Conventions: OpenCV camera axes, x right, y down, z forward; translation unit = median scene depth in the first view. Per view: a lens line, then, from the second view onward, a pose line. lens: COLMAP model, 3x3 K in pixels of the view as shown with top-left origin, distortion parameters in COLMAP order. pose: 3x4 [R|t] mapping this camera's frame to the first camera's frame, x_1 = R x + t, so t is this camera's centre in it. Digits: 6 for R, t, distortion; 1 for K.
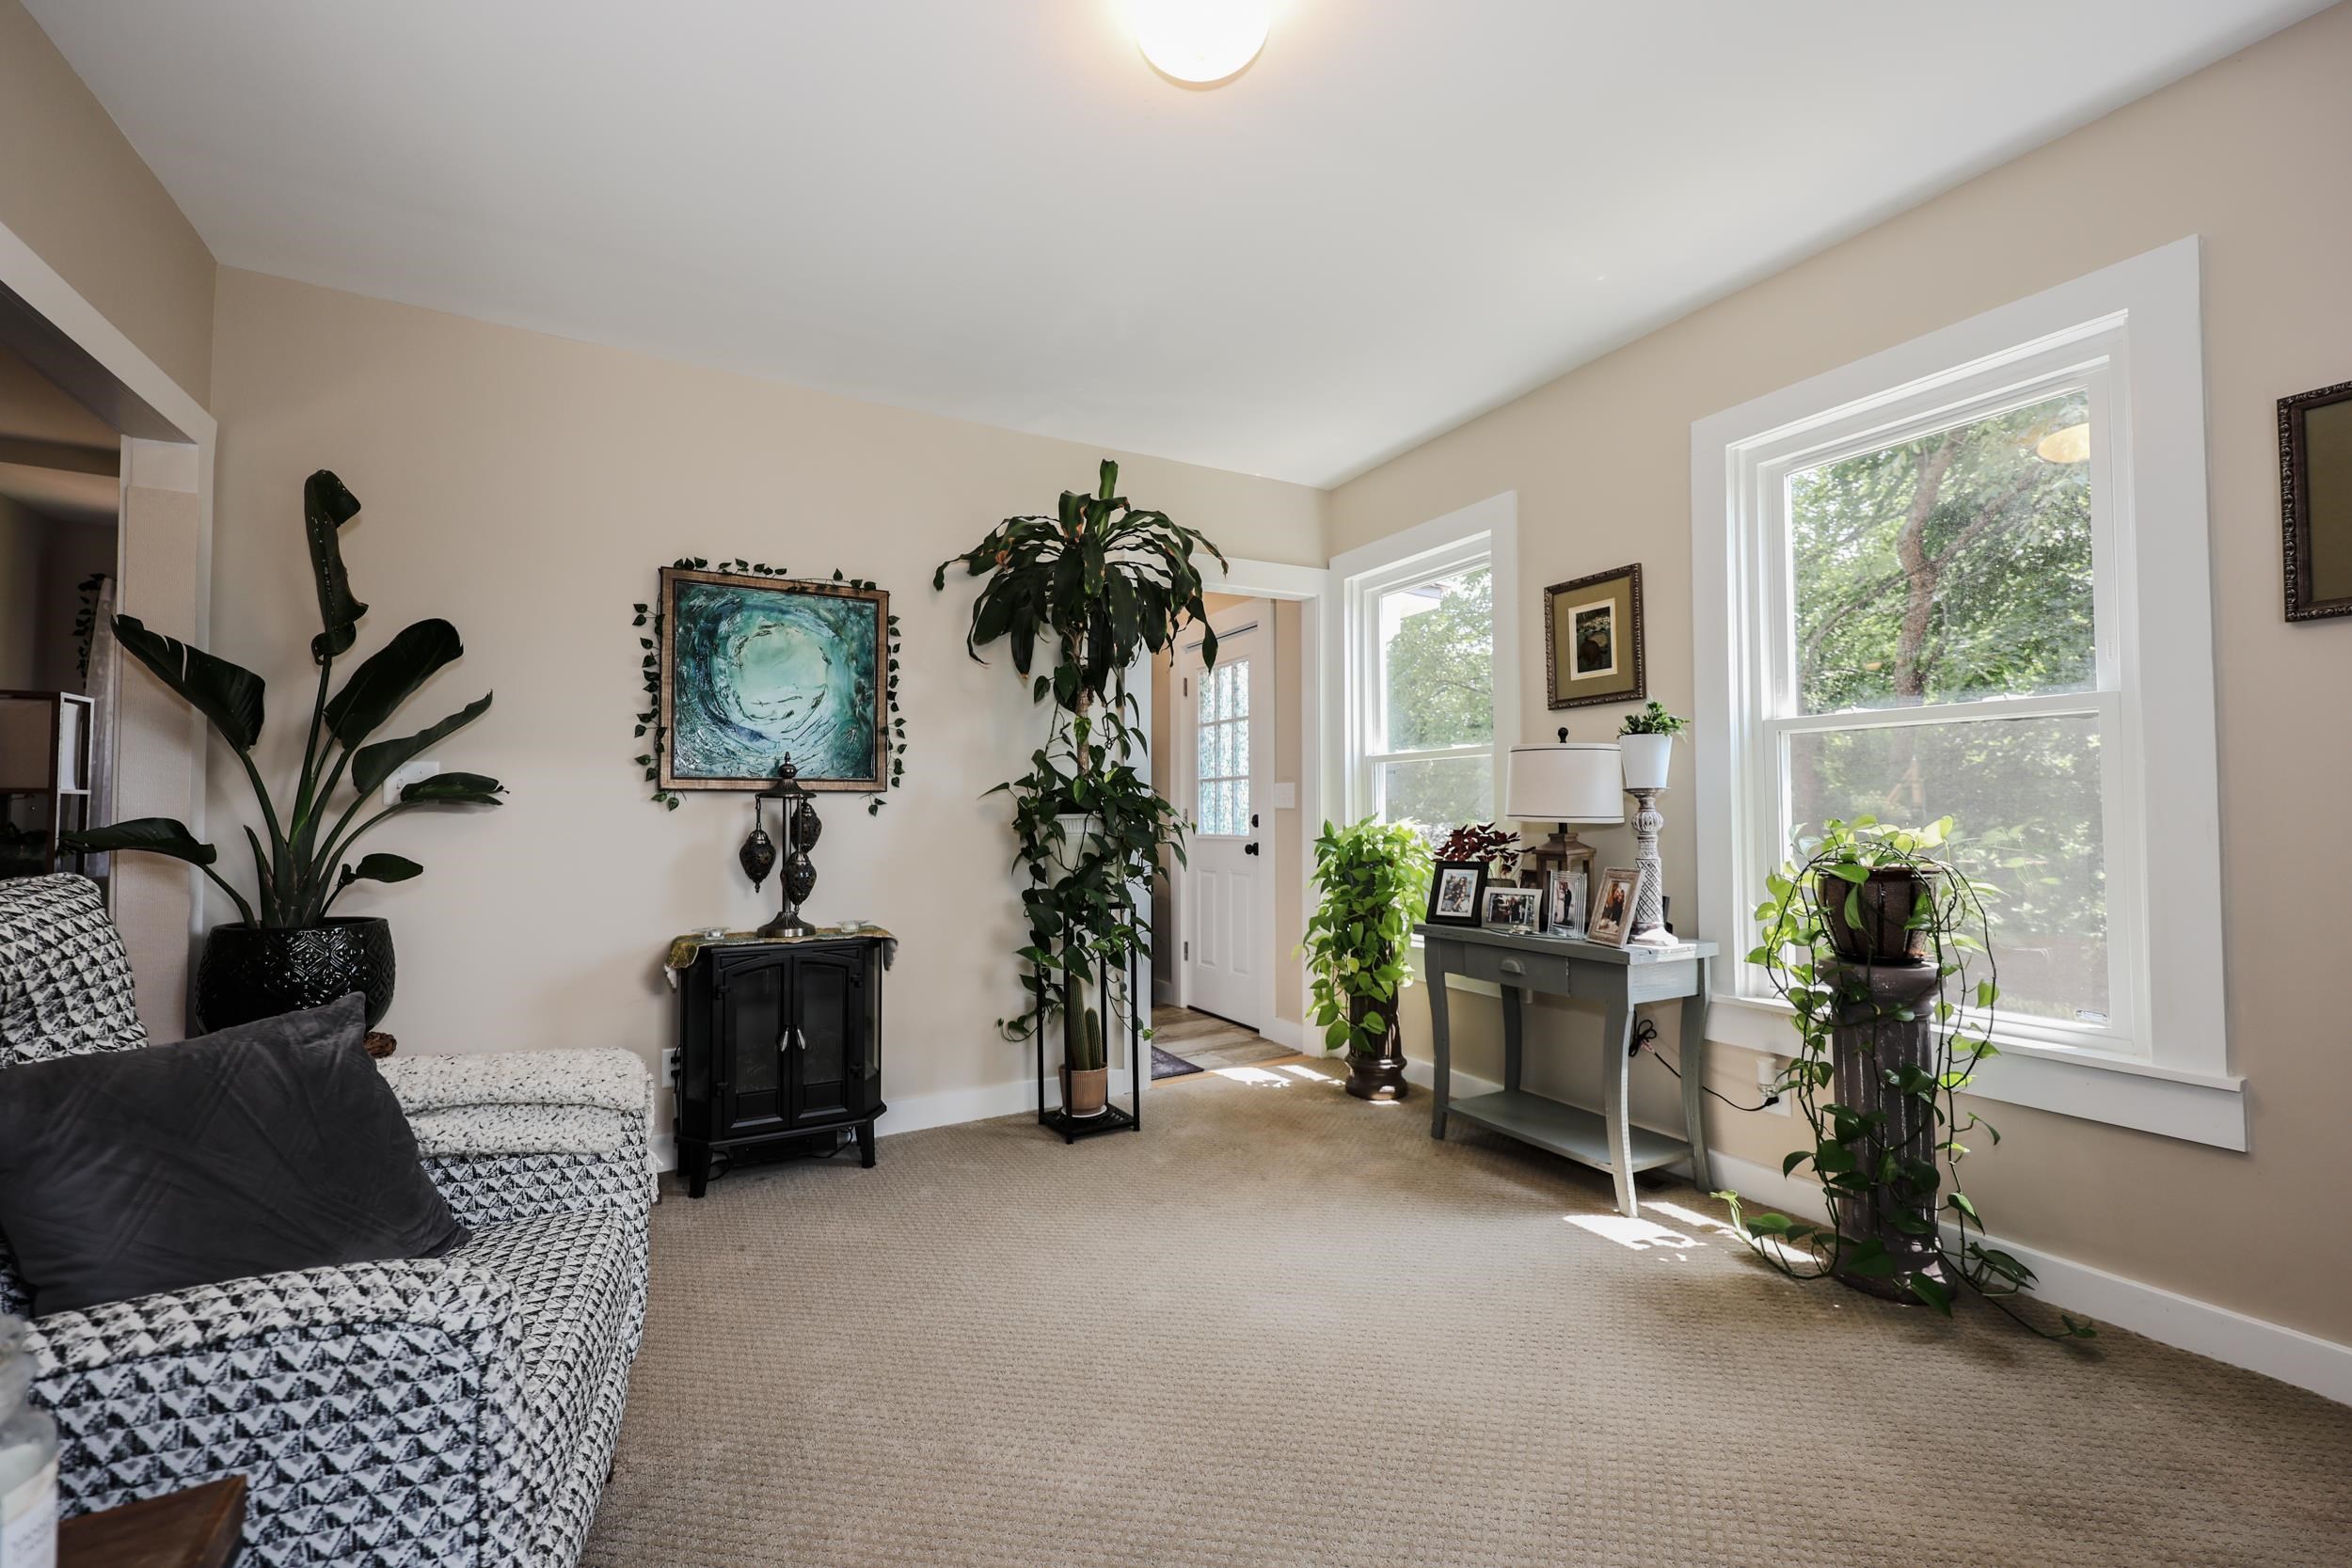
lens RADIAL K [[924.4, 0, 1177.9], [0, 924.4, 776.9], [0, 0, 1]] dist [0.000744, -0.000138]
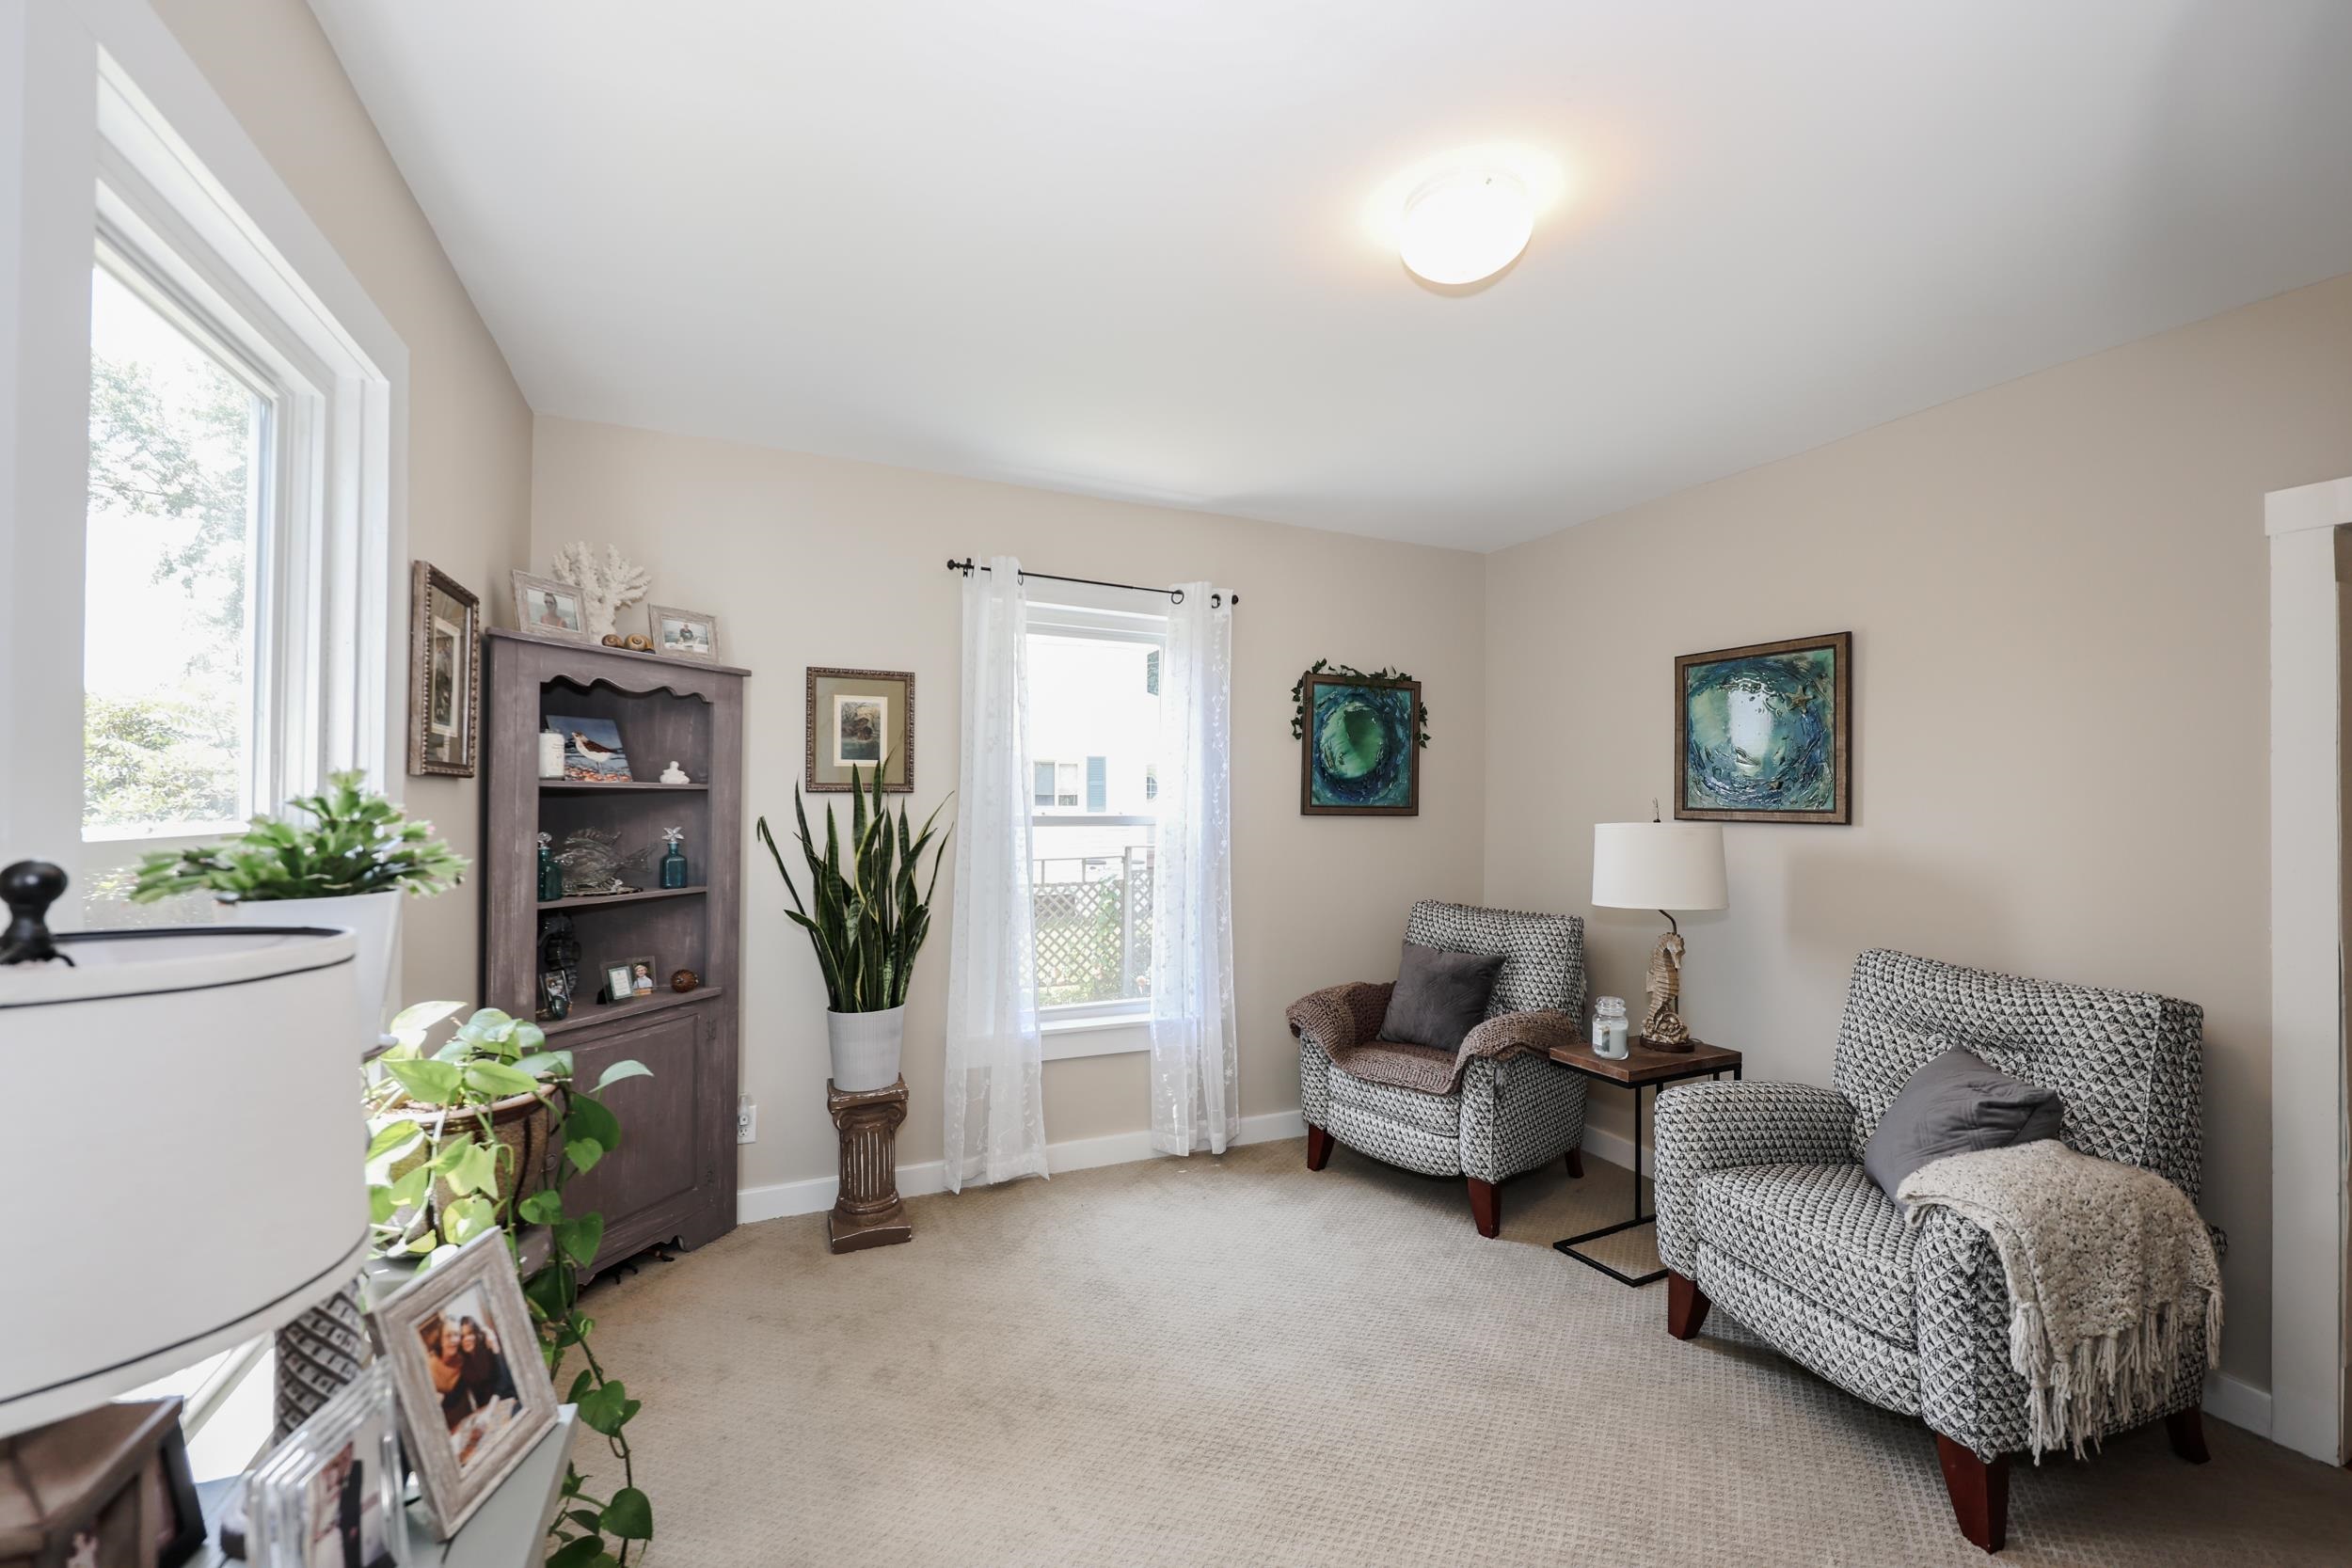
lens RADIAL K [[965.7, 0, 1175.4], [0, 965.7, 792.3], [0, 0, 1]] dist [-0.000855, 0.000378]
pose [[-0.995165, -0.001588, 0.098206, 0.150788], [-0.005466, 0.999215, -0.039237, -0.073353], [-0.098067, -0.039584, -0.994392, 1.261004]]
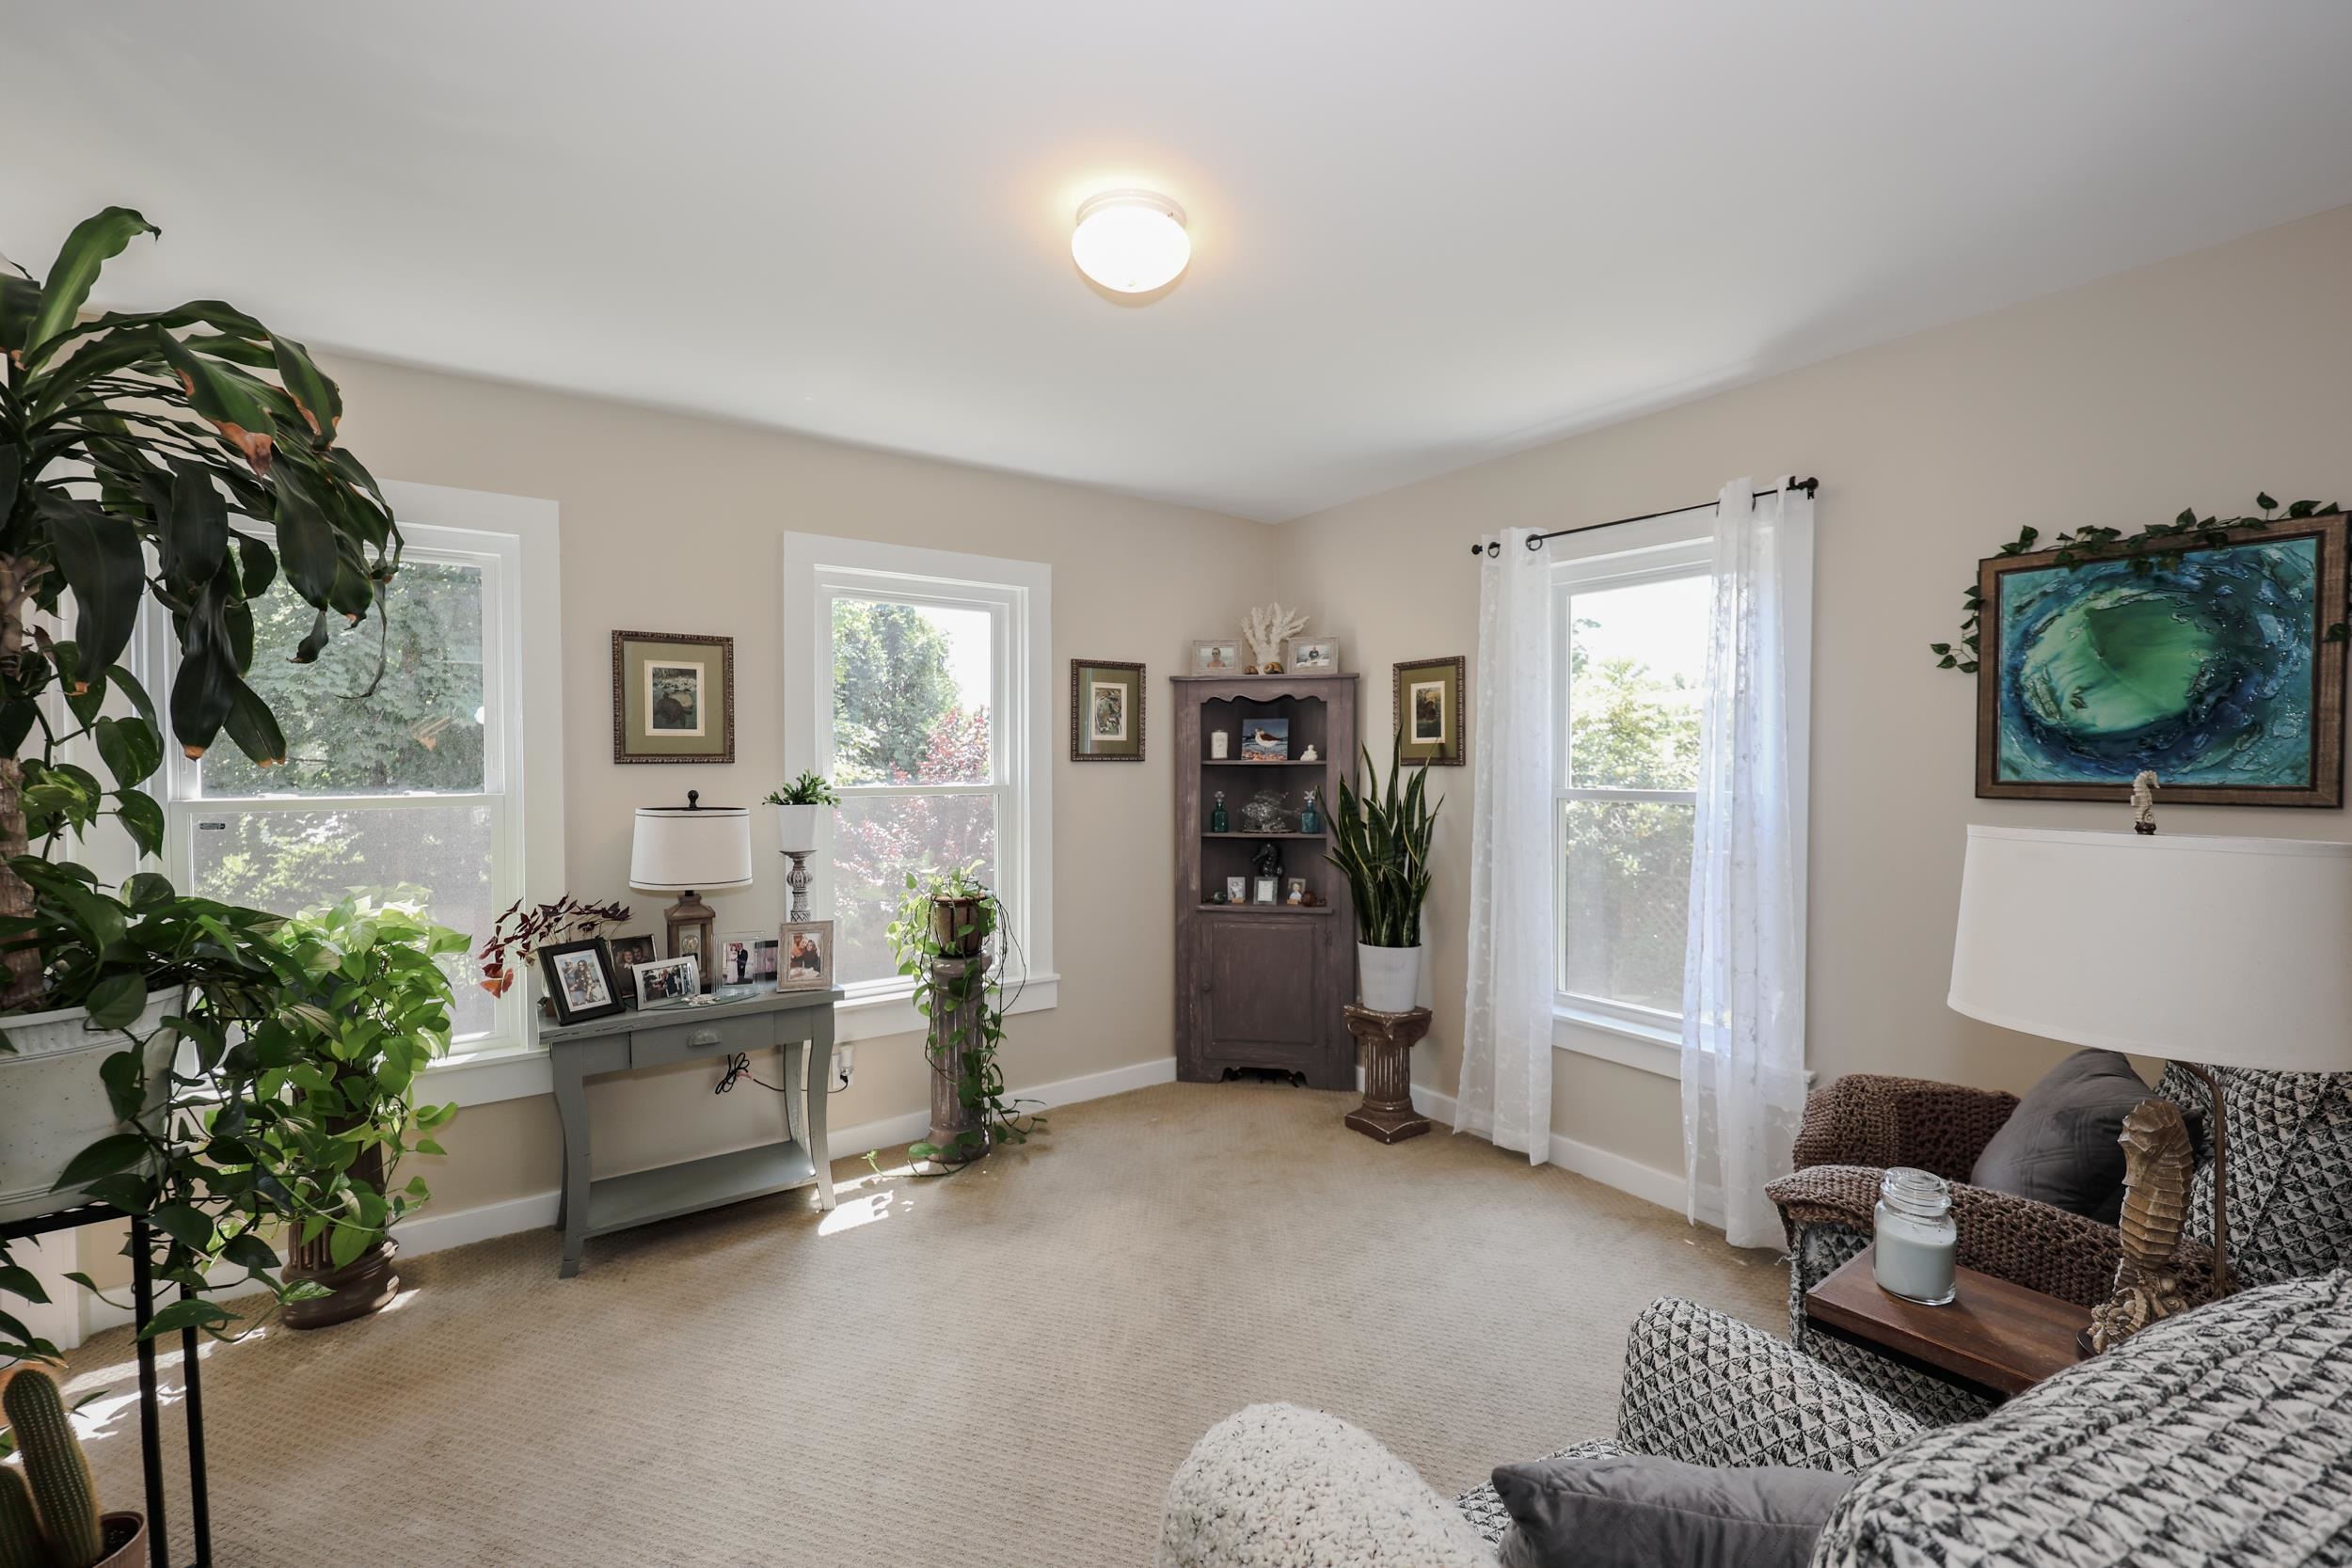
lens RADIAL K [[972.5, 0, 1150.1], [0, 972.5, 790.0], [0, 0, 1]] dist [-0.000016, -0.000471]
pose [[-0.068301, -0.020538, 0.997453, -0.703675], [-0.033738, 0.999264, 0.018265, -0.094513], [-0.997094, -0.032404, -0.068944, 0.615143]]
